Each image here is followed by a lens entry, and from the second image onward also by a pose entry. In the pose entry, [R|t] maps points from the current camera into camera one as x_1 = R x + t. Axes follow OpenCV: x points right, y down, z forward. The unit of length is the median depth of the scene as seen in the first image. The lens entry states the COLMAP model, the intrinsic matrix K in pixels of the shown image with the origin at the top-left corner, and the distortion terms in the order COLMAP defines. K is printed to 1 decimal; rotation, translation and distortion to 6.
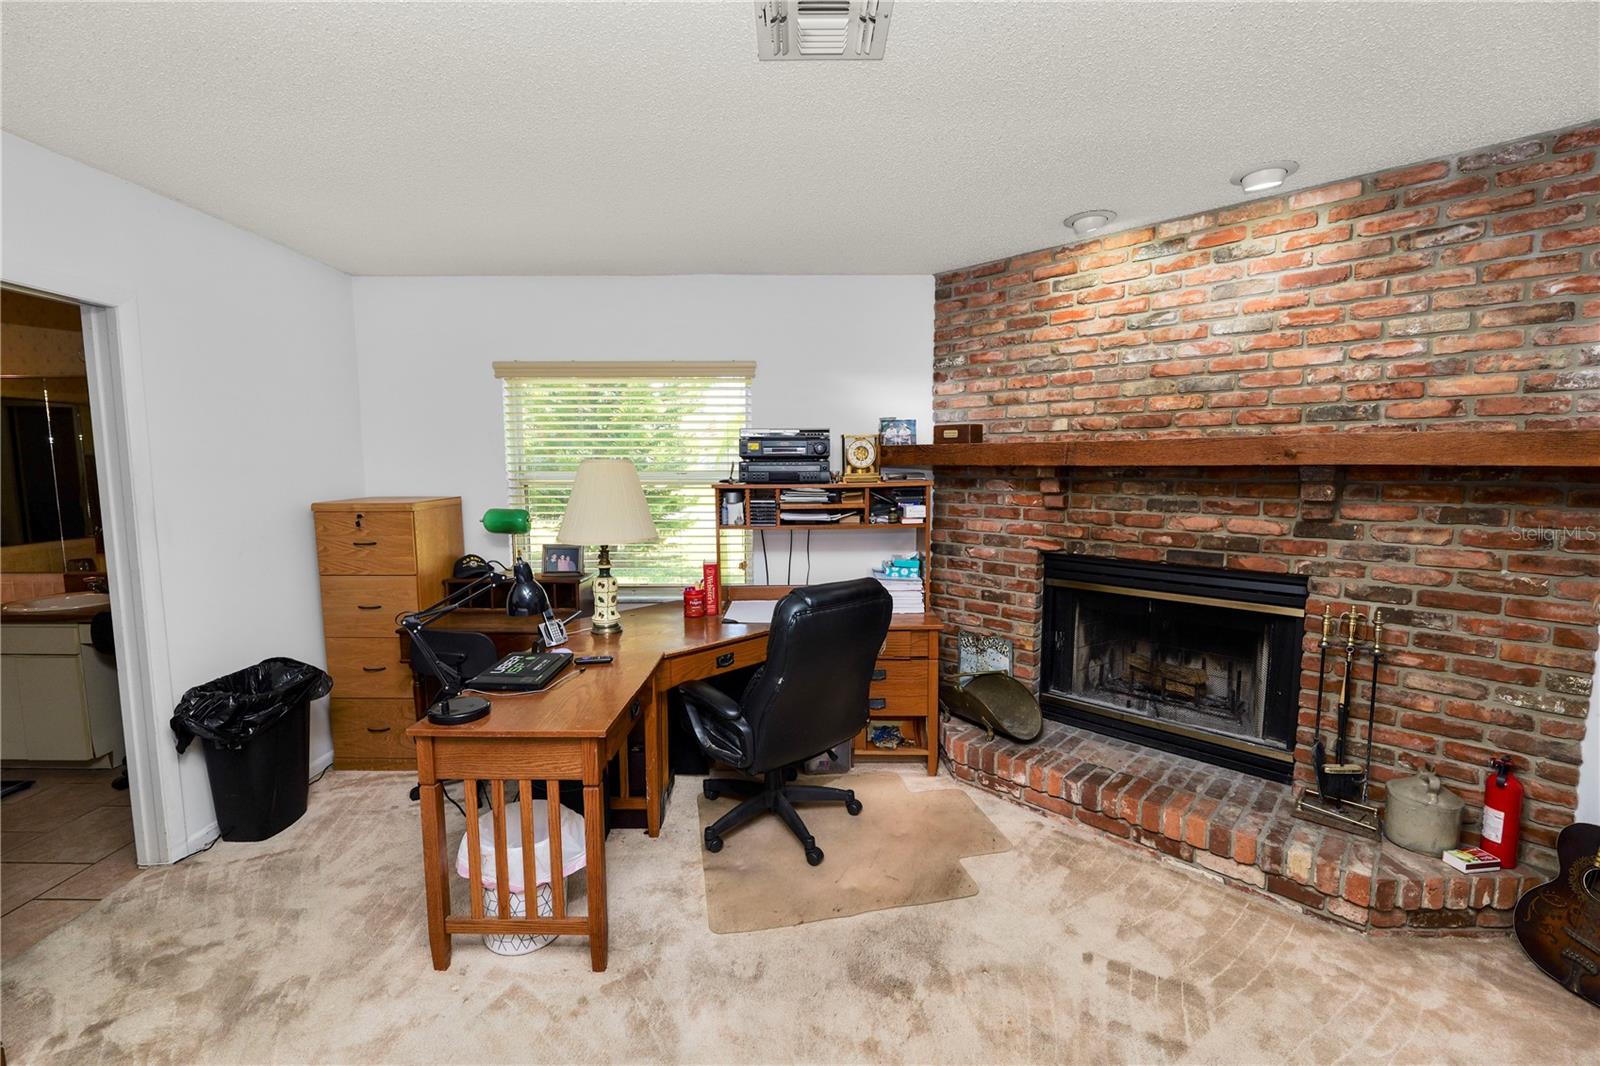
lens RADIAL K [[651.9, 0, 798.3], [0, 651.9, 527.7], [0, 0, 1]] dist [-0.013970, 0.001444]
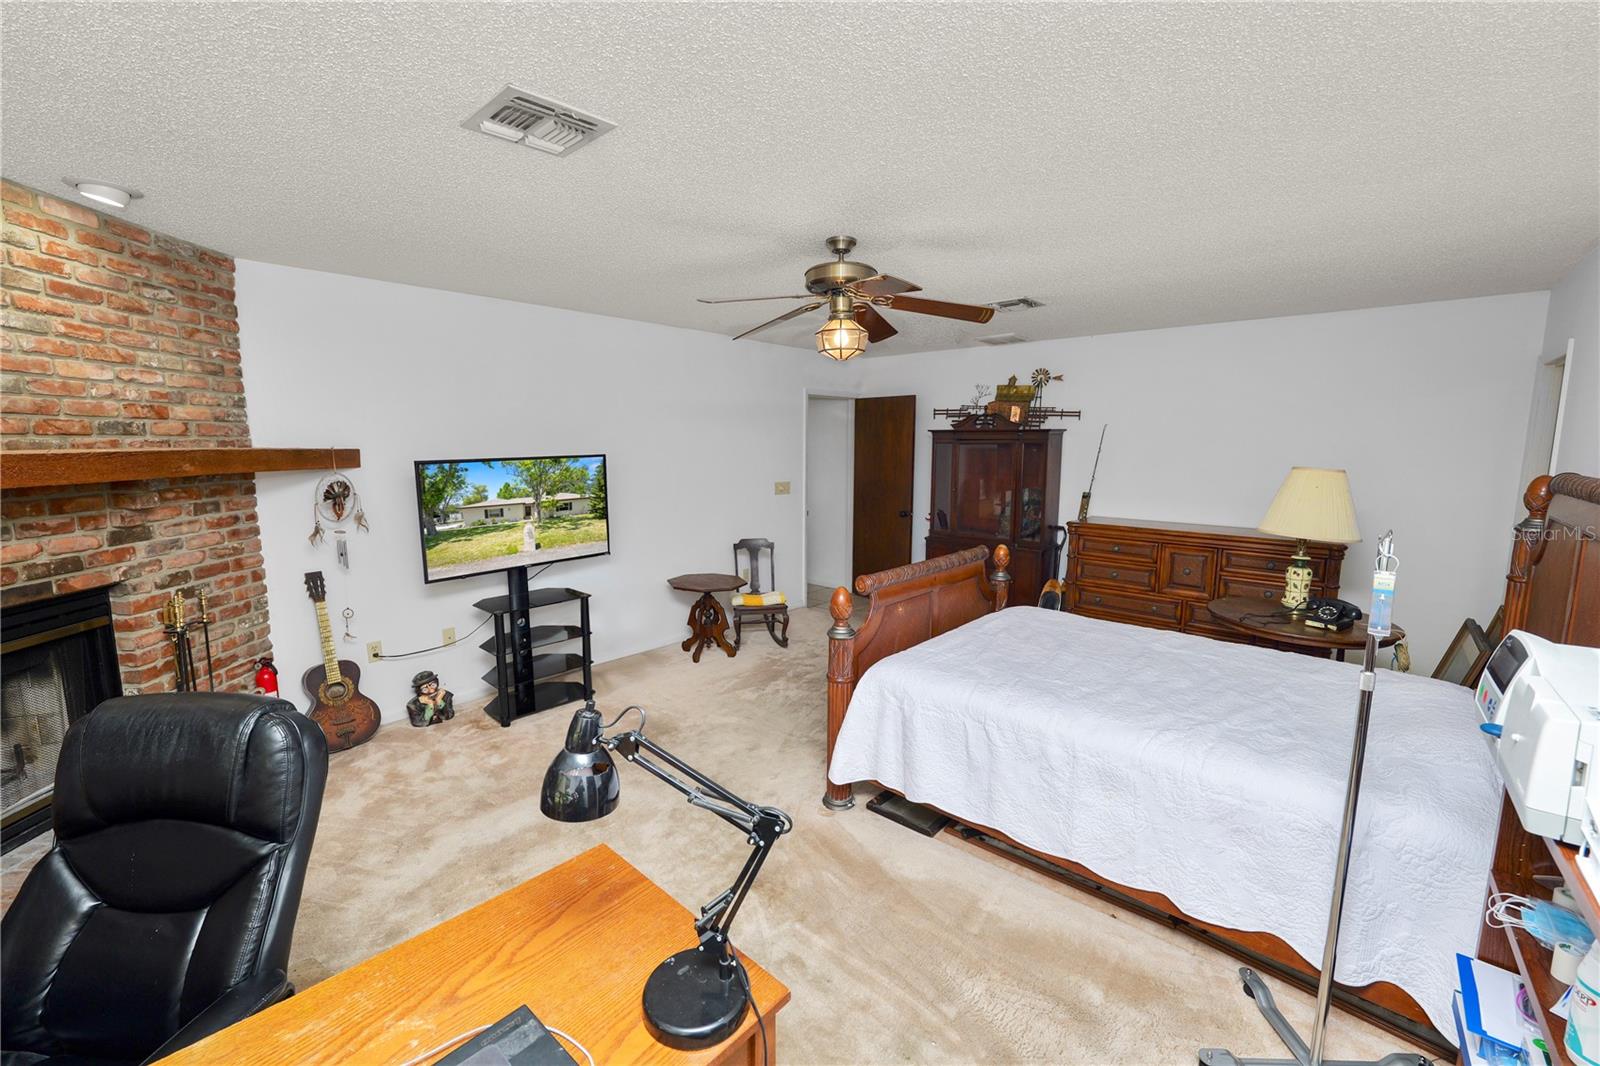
lens RADIAL K [[651.9, 0, 798.3], [0, 651.9, 527.7], [0, 0, 1]] dist [-0.013970, 0.001444]
pose [[-0.738845, -0.088436, 0.668047, -0.698086], [0.062980, 0.977950, 0.199116, -0.145169], [-0.670926, 0.189190, -0.716984, 0.967470]]
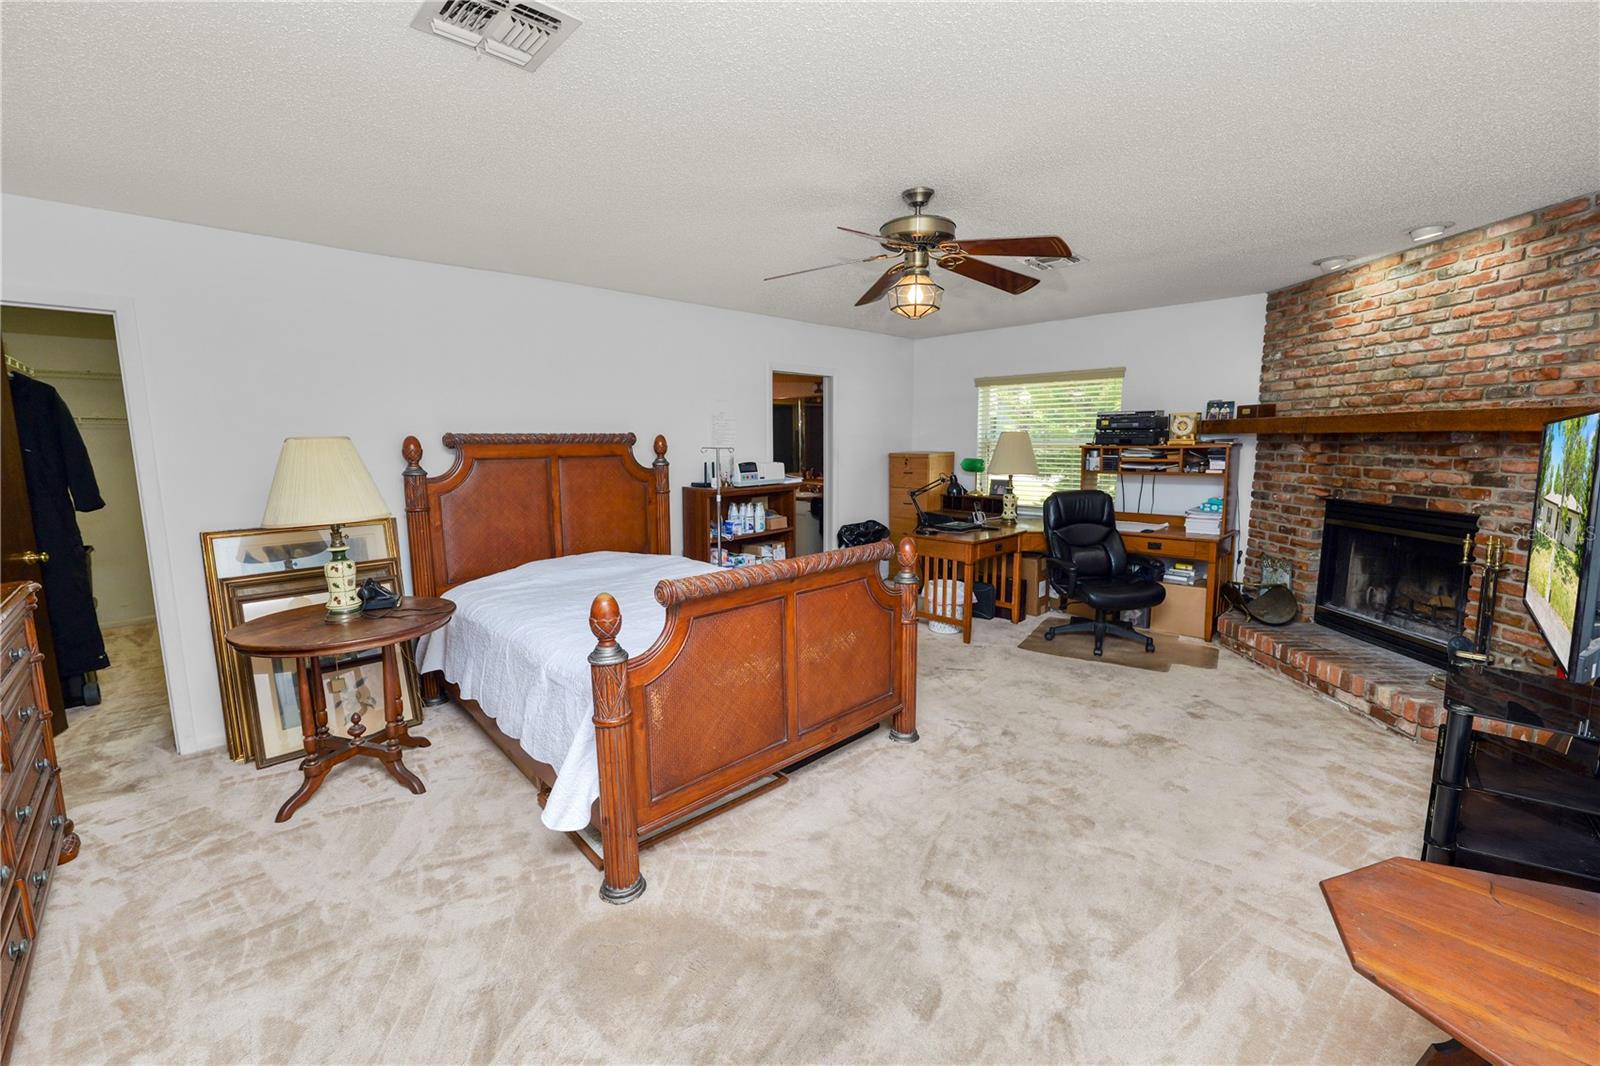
lens RADIAL K [[657.3, 0, 794.2], [0, 657.3, 525.0], [0, 0, 1]] dist [-0.007996, 0.000921]
pose [[0.693837, 0.091531, -0.714291, 0.747090], [-0.062236, 0.995800, 0.067150, 0.089404], [0.717438, -0.002136, 0.696619, -0.914226]]
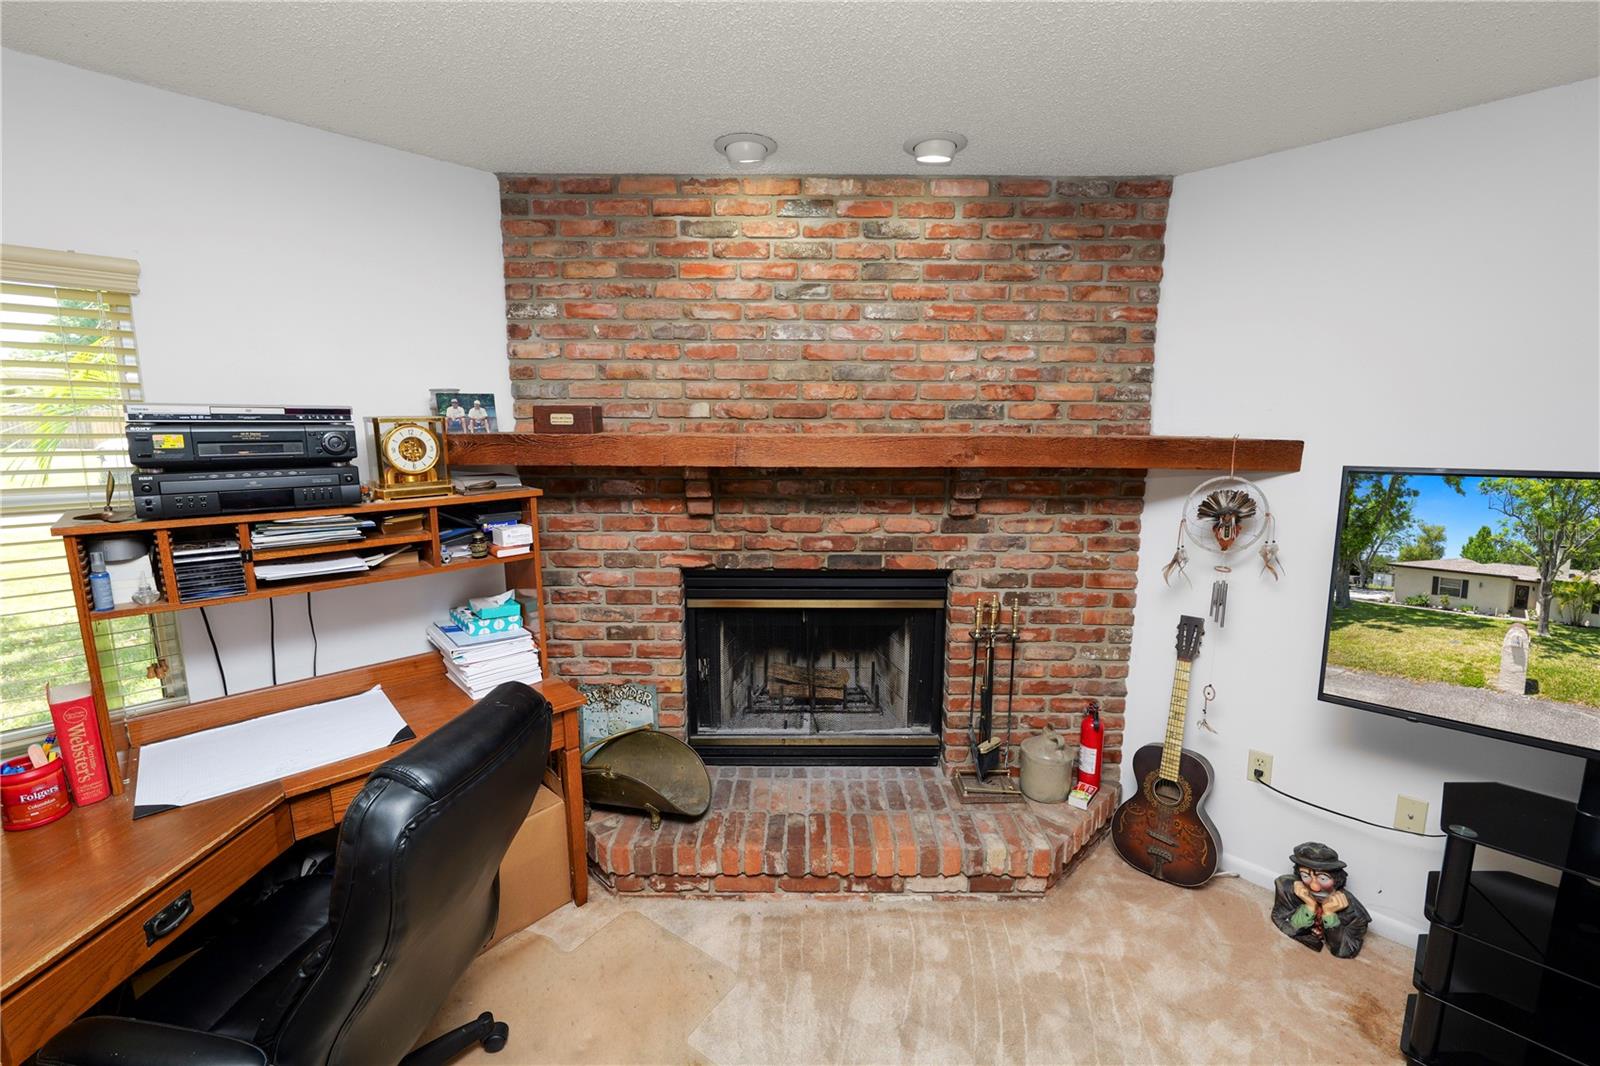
lens RADIAL K [[651.9, 0, 798.3], [0, 651.9, 527.7], [0, 0, 1]] dist [-0.013970, 0.001444]
pose [[0.714004, -0.104145, 0.692353, -0.091223], [0.061804, 0.994390, 0.085841, -0.092547], [-0.697409, -0.018501, 0.716435, 0.418506]]
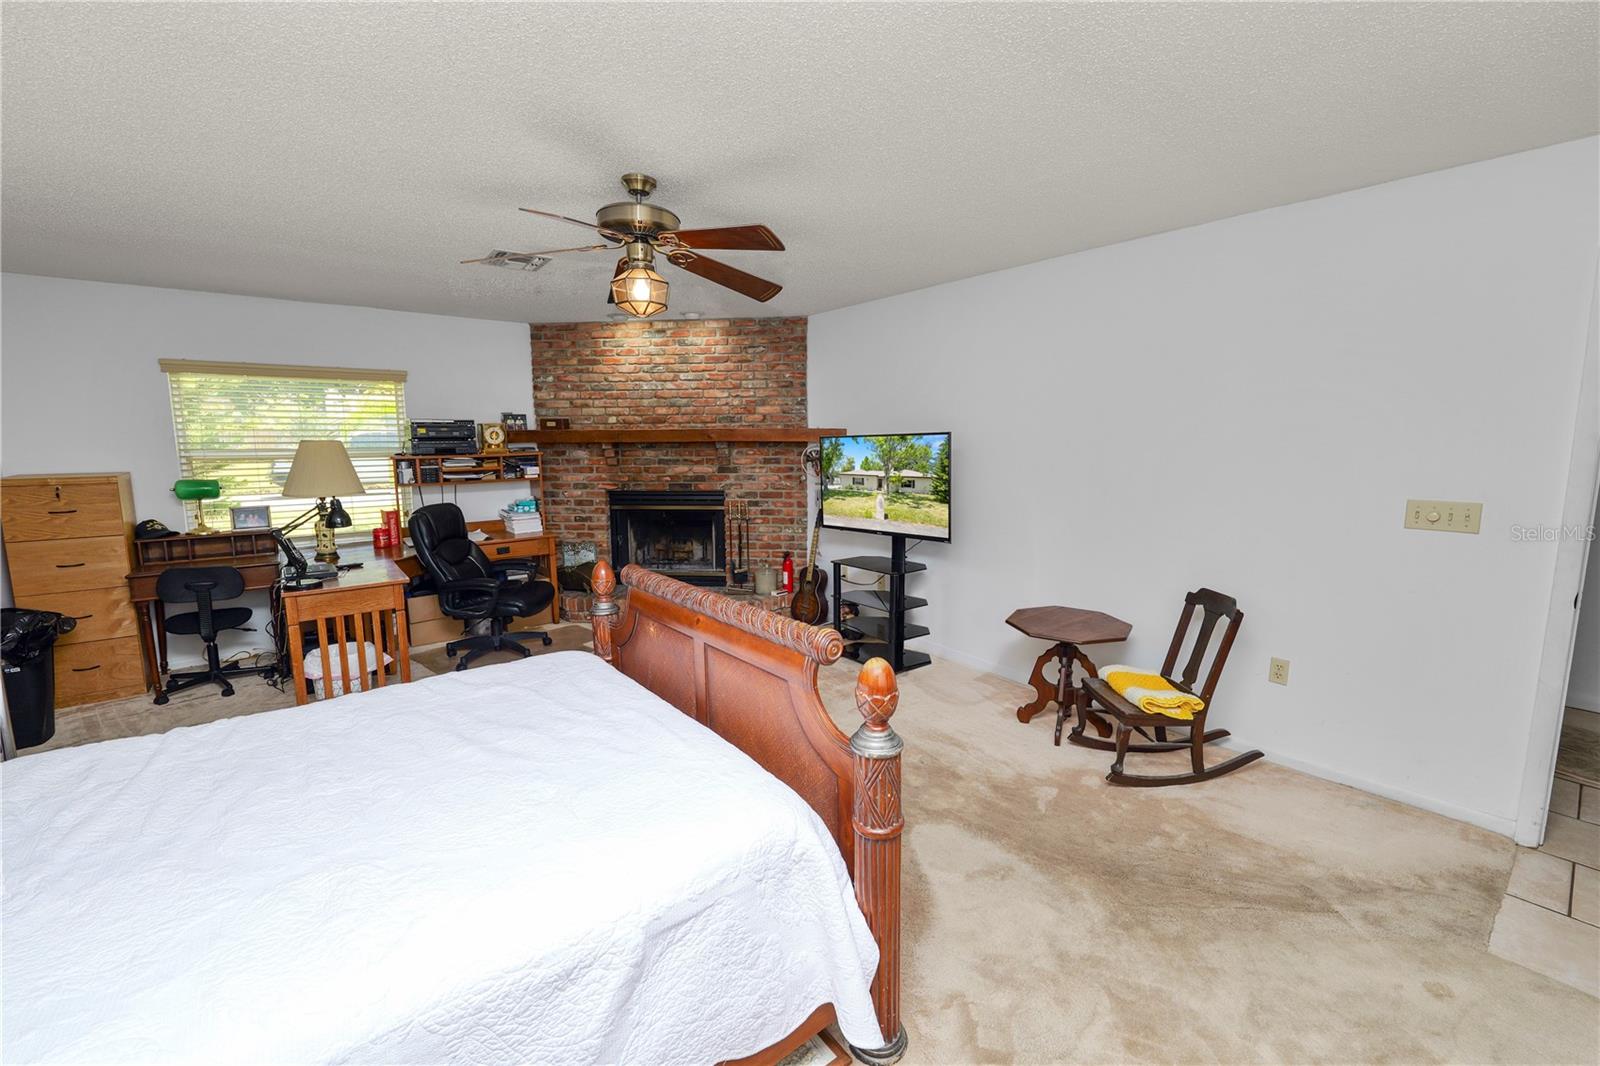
lens RADIAL K [[657.3, 0, 794.2], [0, 657.3, 525.0], [0, 0, 1]] dist [-0.007996, 0.000921]
pose [[0.783683, -0.082860, 0.615610, -0.435397], [0.063967, 0.996559, 0.052703, 0.087657], [-0.617859, -0.001924, 0.786287, -0.937144]]
